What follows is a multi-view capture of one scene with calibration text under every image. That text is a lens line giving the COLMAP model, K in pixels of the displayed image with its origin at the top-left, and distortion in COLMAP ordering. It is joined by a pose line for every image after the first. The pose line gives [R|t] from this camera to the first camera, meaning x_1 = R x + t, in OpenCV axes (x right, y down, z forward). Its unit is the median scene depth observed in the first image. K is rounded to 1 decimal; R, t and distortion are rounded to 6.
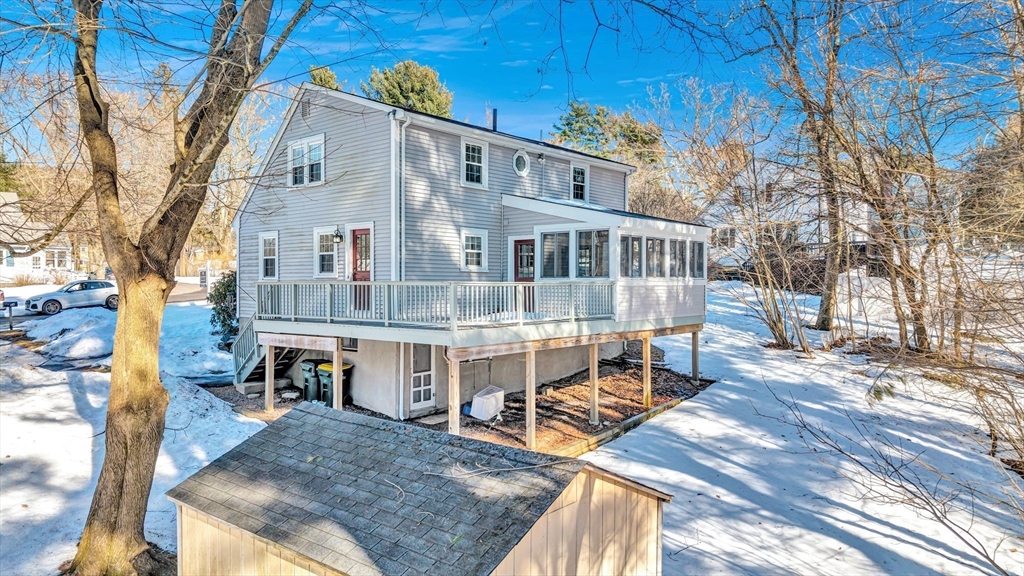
lens RADIAL K [[687.9, 0, 512.0], [0, 687.9, 288.0], [0, 0, 1]] dist [0.003214, -0.000408]
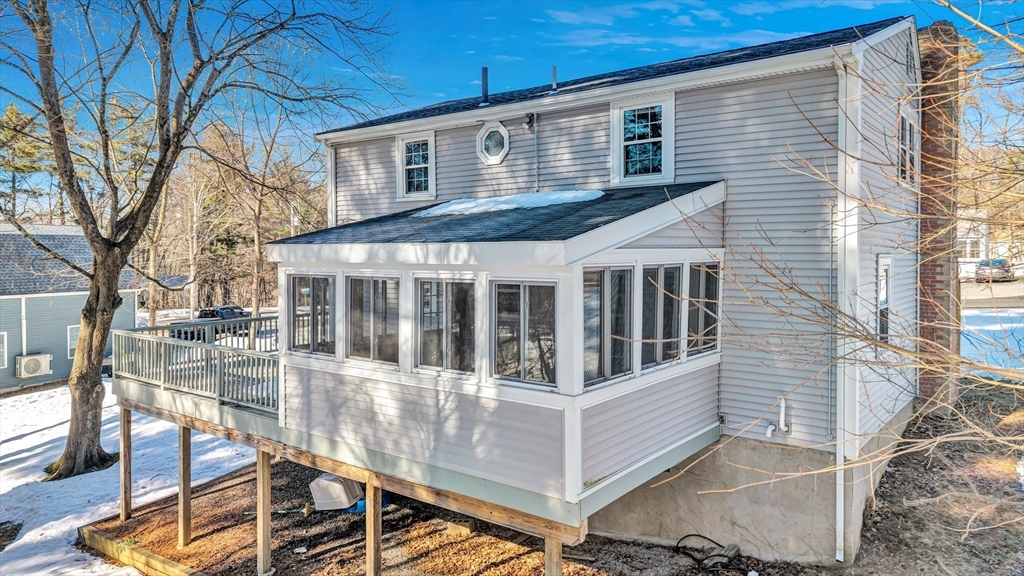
lens RADIAL K [[687.9, 0, 512.0], [0, 687.9, 288.0], [0, 0, 1]] dist [0.003214, -0.000408]
pose [[0.063549, 0.054572, -0.996486, 0.678804], [-0.004185, 0.998510, 0.054415, -0.092192], [0.997970, 0.000712, 0.063682, 1.048957]]
